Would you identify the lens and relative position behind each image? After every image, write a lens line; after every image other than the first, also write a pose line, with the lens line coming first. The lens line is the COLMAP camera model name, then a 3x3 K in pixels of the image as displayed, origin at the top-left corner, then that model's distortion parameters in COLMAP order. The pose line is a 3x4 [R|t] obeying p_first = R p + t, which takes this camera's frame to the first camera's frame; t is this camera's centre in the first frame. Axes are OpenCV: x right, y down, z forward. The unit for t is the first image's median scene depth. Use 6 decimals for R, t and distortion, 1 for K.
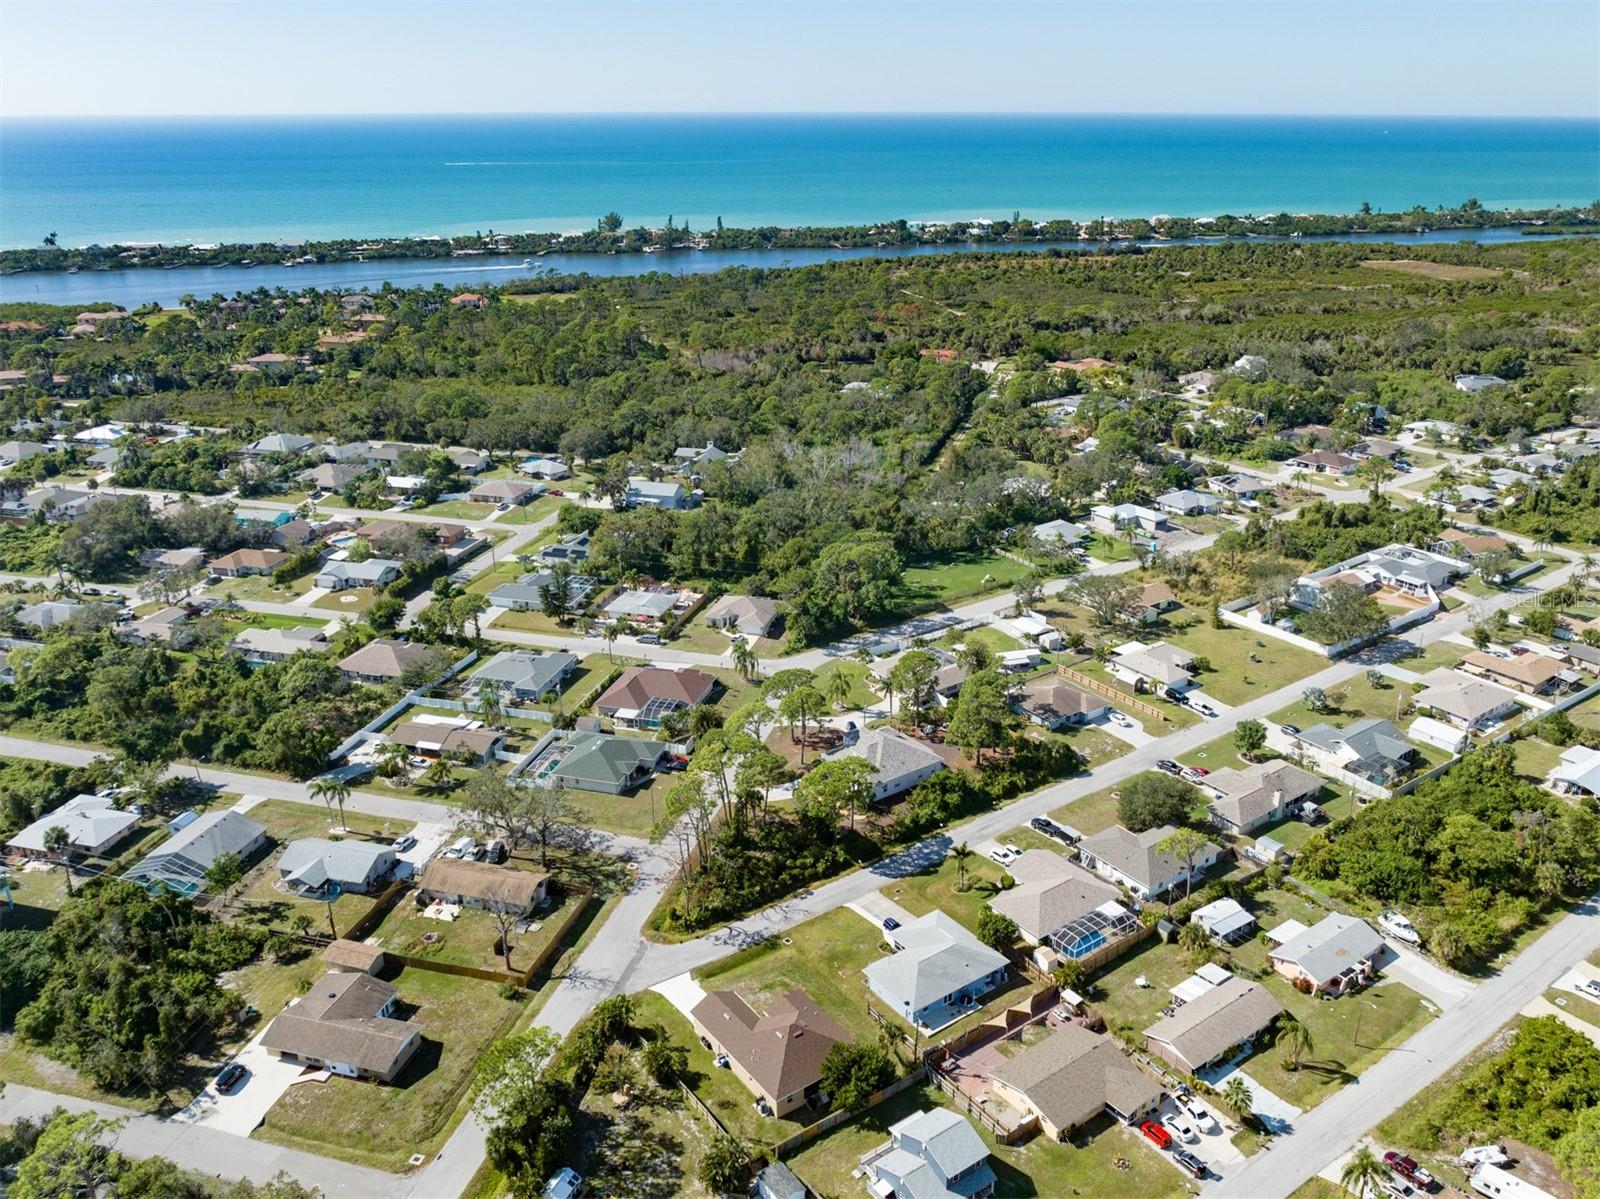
lens RADIAL K [[1273.1, 0, 836.8], [0, 1273.1, 601.7], [0, 0, 1]] dist [-0.027509, 0.007093]
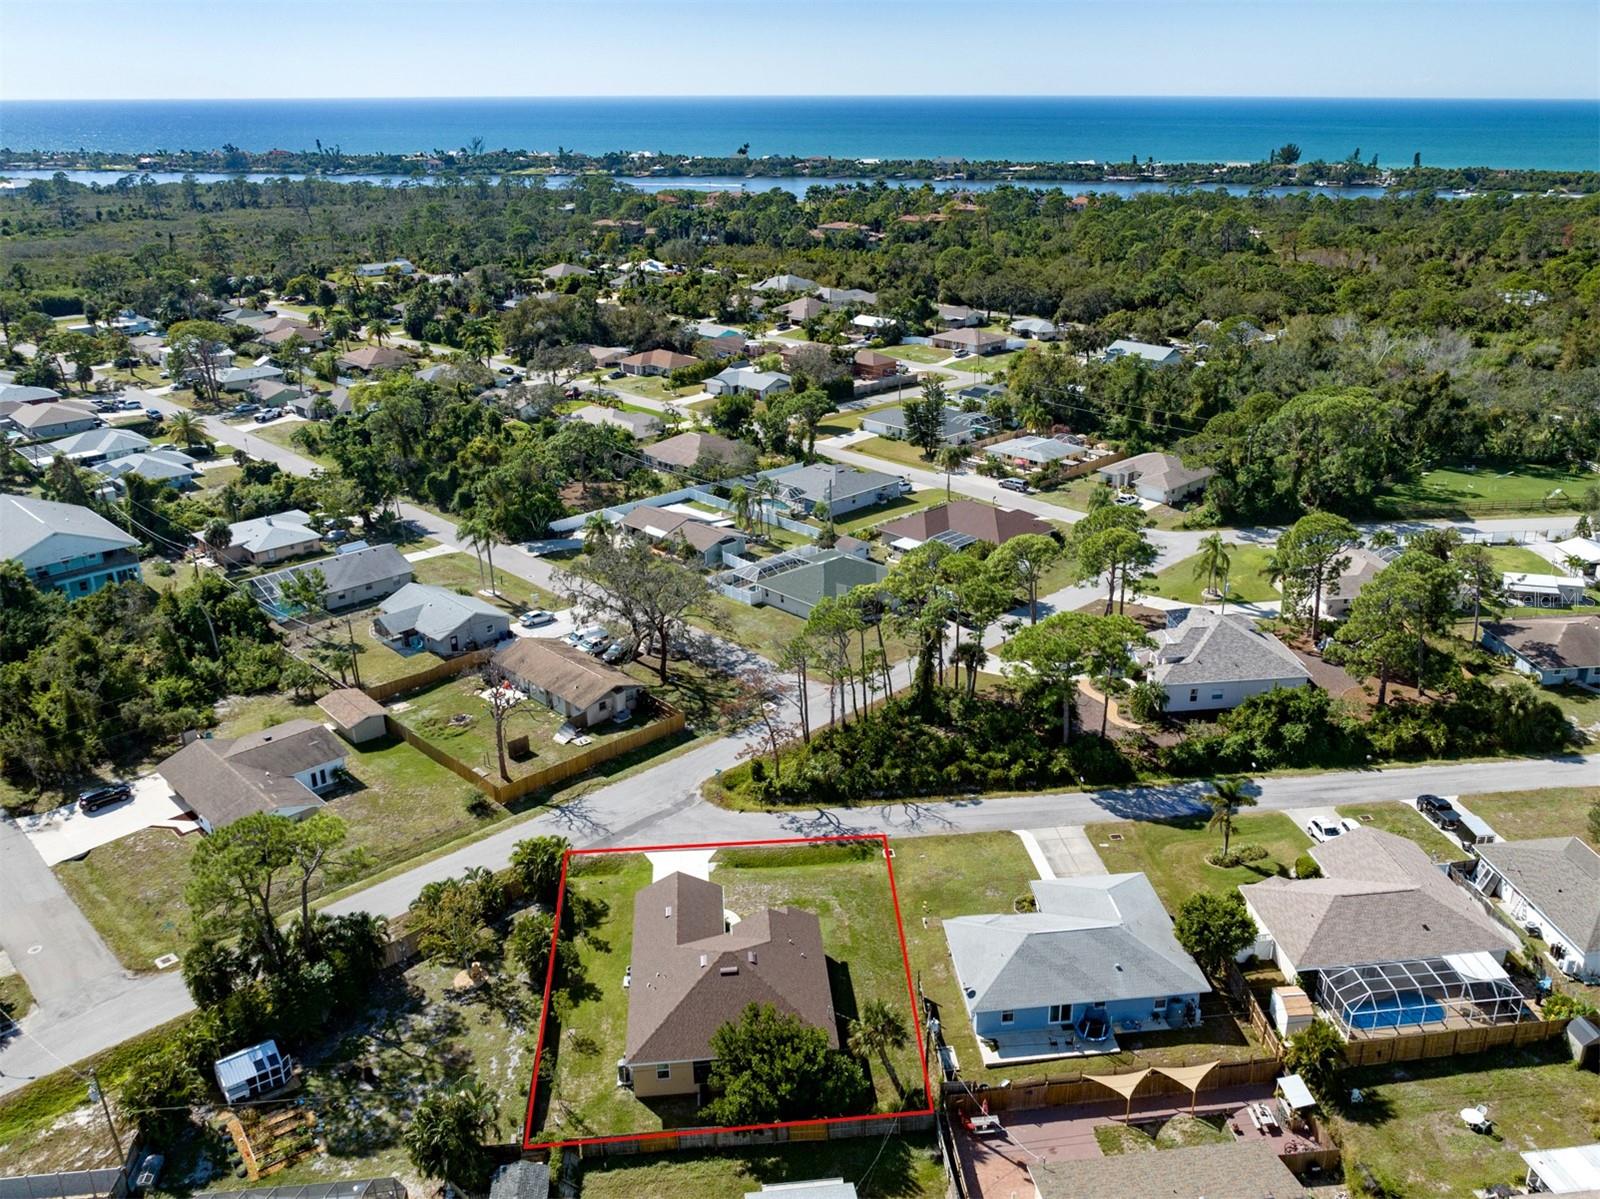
lens RADIAL K [[1311.1, 0, 861.2], [0, 1311.1, 600.0], [0, 0, 1]] dist [-0.030324, 0.011137]
pose [[0.870263, 0.179101, -0.458874, 0.158556], [-0.179949, 0.982766, 0.042301, 0.090769], [0.458542, 0.045761, 0.887494, 0.317001]]
